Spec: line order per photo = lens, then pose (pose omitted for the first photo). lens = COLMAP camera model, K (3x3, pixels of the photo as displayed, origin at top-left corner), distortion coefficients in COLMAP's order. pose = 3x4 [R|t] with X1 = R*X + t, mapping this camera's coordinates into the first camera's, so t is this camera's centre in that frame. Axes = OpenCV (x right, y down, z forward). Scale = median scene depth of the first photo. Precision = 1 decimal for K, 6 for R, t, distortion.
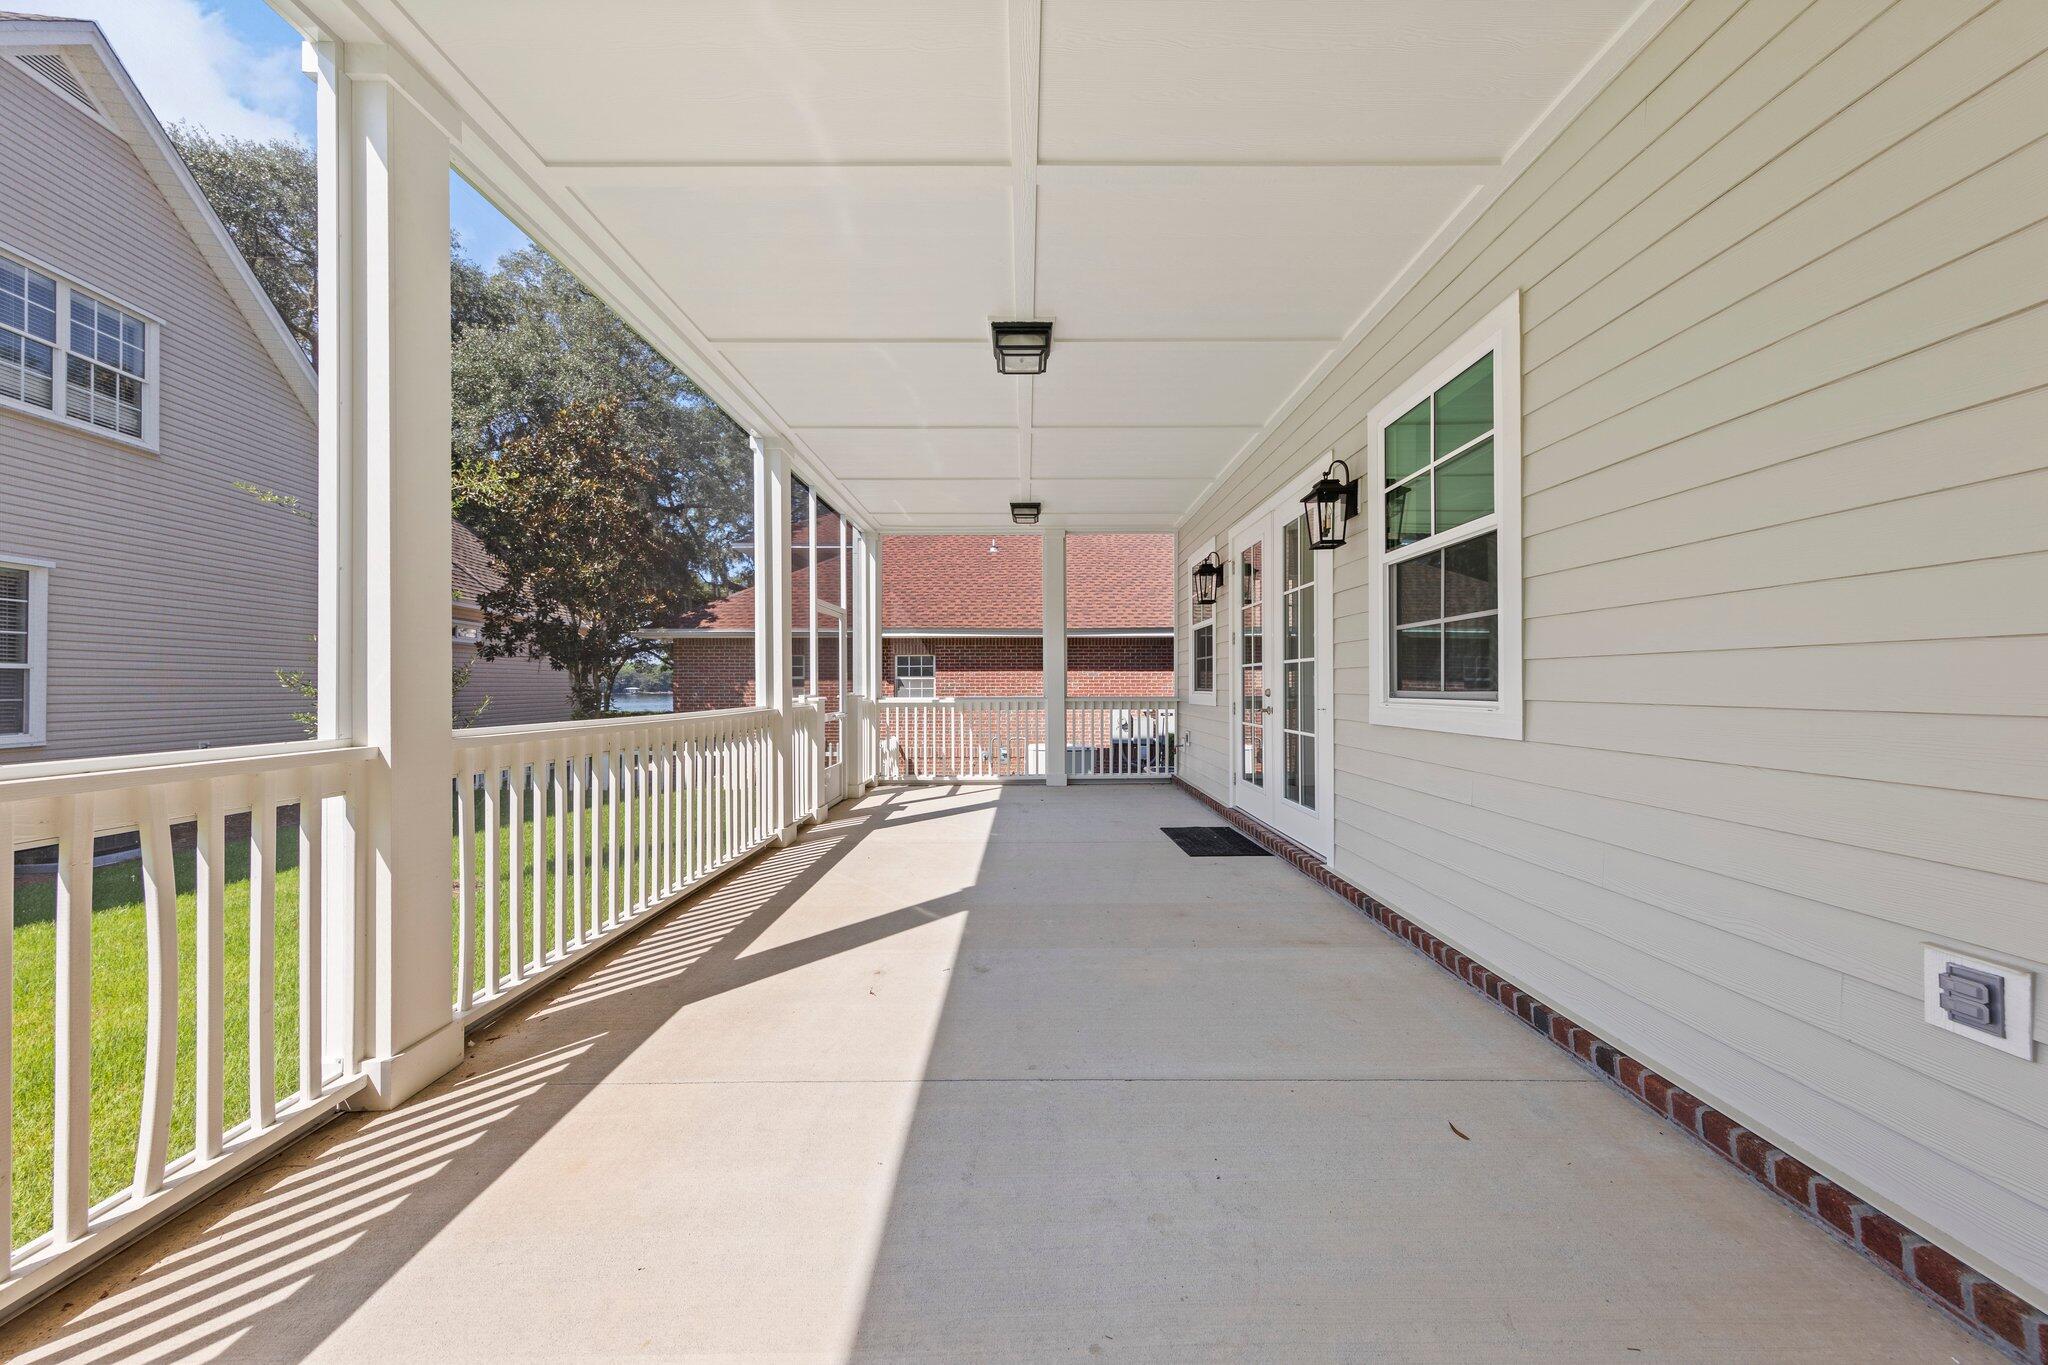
lens RADIAL K [[680.6, 0, 1023.1], [0, 680.6, 684.2], [0, 0, 1]] dist [0.009573, -0.000014]
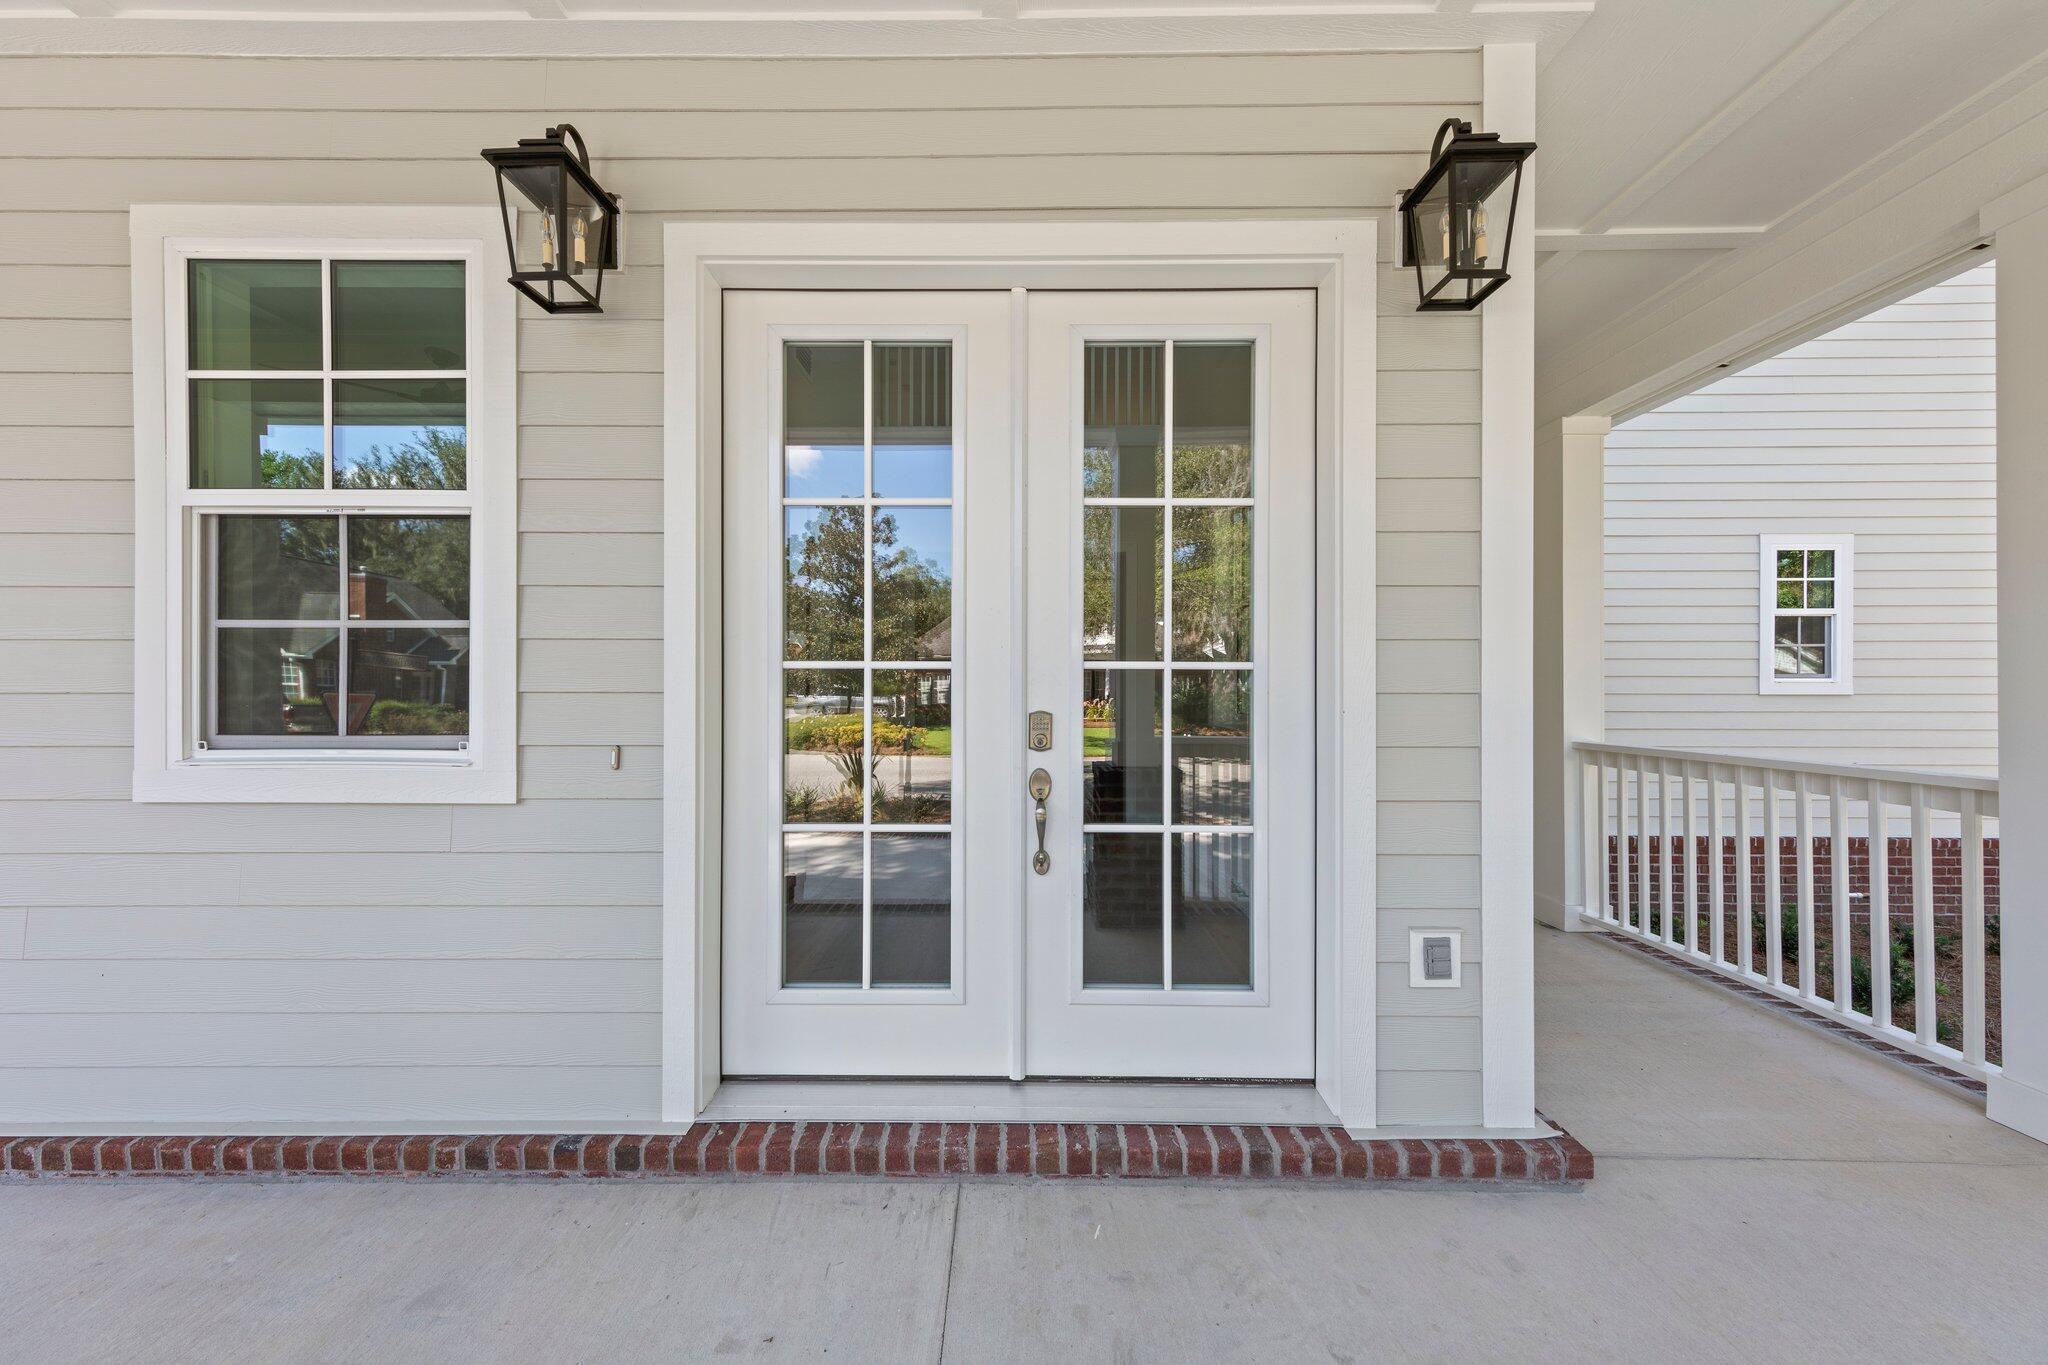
lens RADIAL K [[680.6, 0, 1019.1], [0, 680.6, 701.1], [0, 0, 1]] dist [0.009573, -0.000014]
pose [[-0.002003, 0.013637, 0.999905, -0.026154], [-0.006015, 0.999889, -0.013649, -0.015256], [-0.999980, -0.006042, -0.001921, 0.334746]]
